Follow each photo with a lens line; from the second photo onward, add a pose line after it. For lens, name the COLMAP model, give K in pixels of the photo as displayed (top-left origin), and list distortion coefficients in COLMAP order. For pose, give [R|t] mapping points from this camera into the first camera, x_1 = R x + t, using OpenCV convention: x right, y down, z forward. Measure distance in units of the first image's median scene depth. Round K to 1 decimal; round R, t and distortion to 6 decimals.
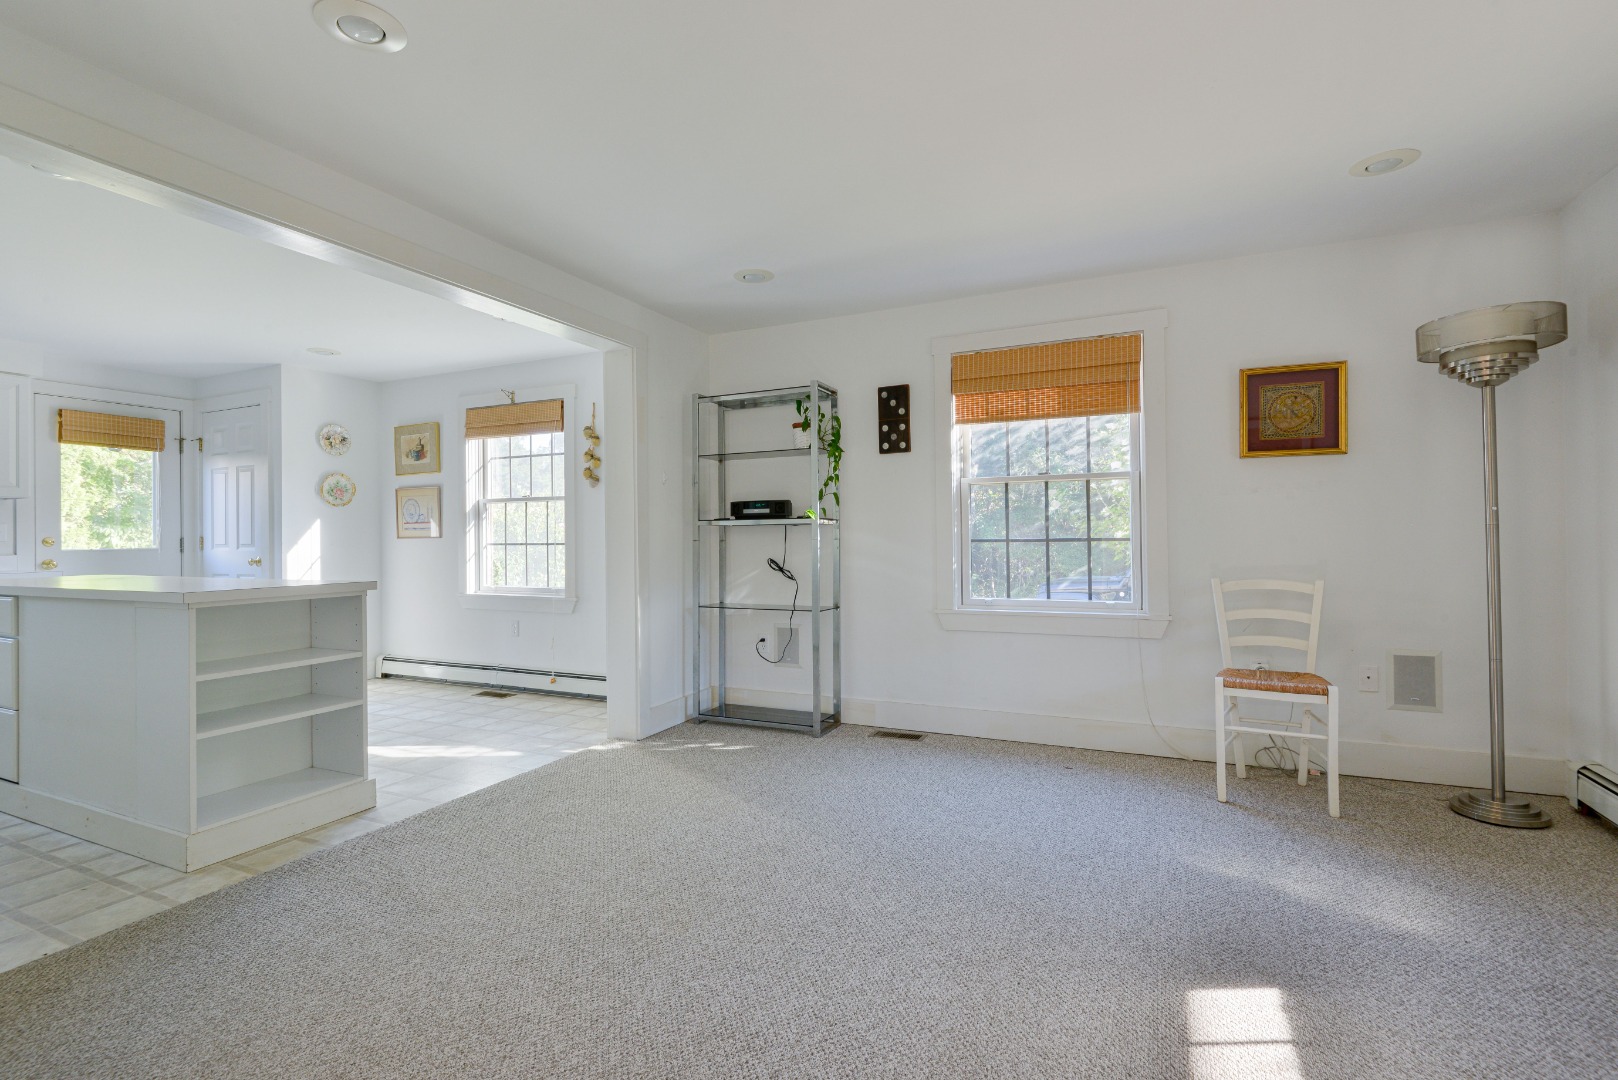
lens RADIAL K [[736.7, 0, 808.0], [0, 736.7, 528.8], [0, 0, 1]] dist [-0.000016, -0.000478]
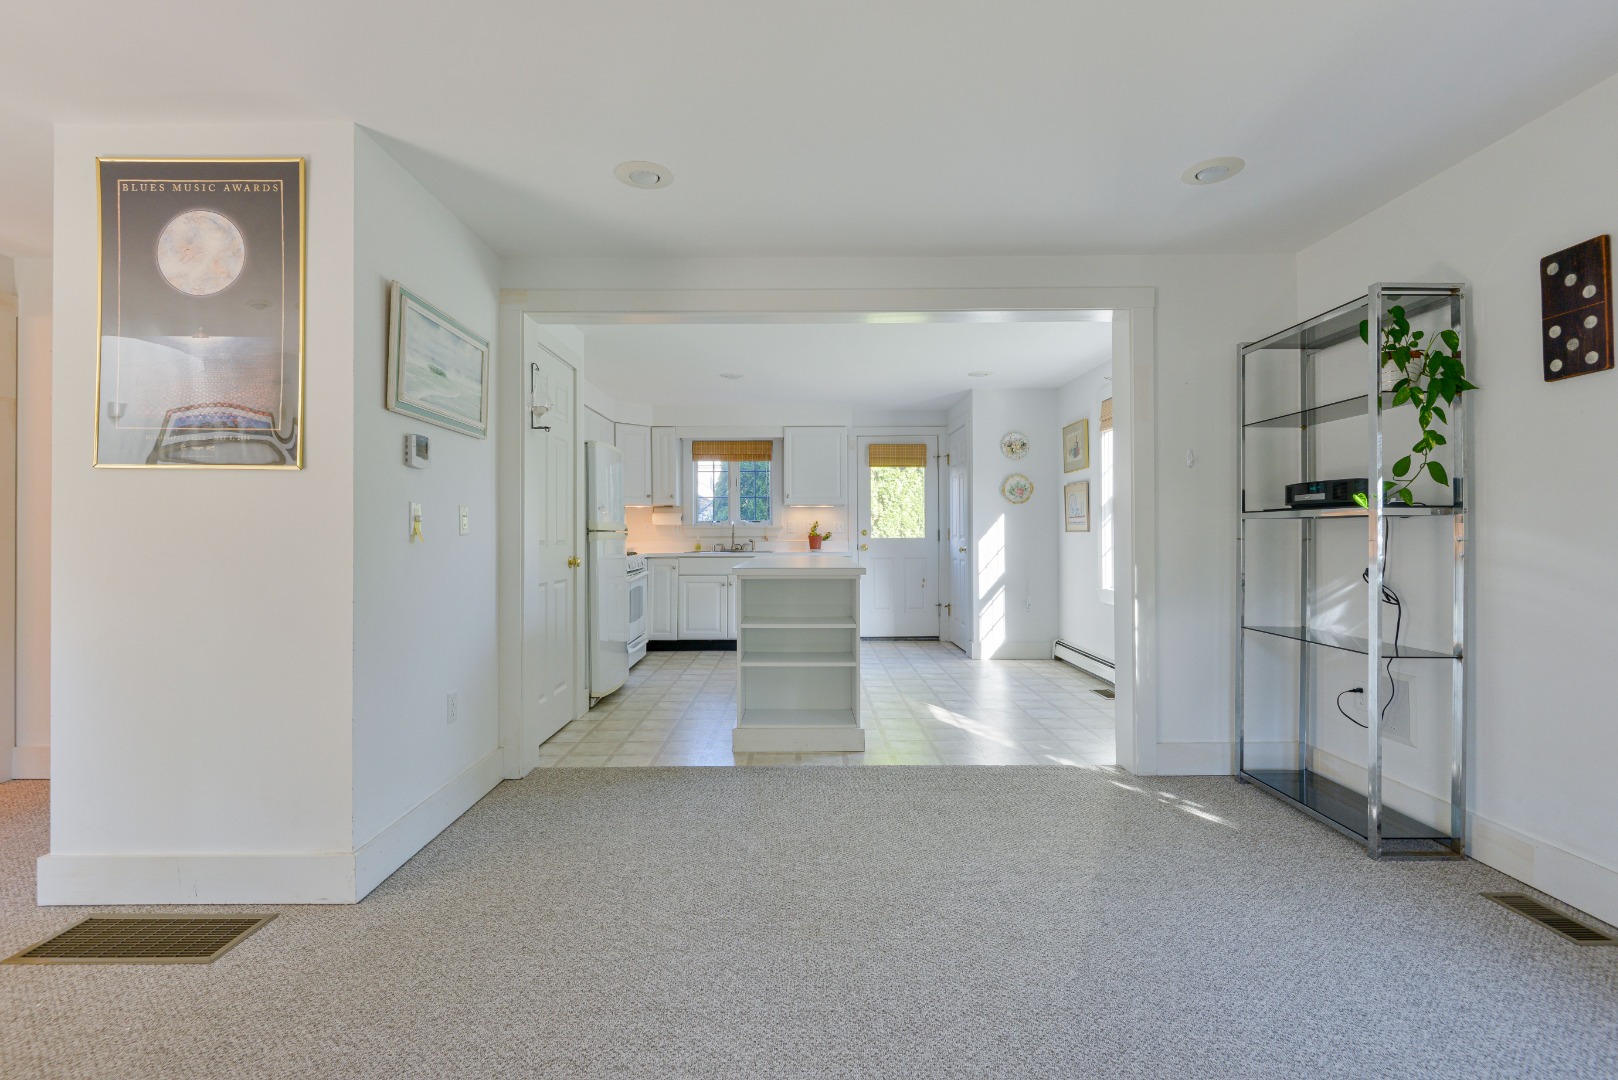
lens RADIAL K [[736.7, 0, 808.0], [0, 736.7, 528.8], [0, 0, 1]] dist [-0.000016, -0.000478]
pose [[0.430322, 0.004310, -0.902665, 0.342686], [0.005336, 0.999959, 0.007318, -0.002144], [0.902659, -0.007966, 0.430282, 0.282323]]
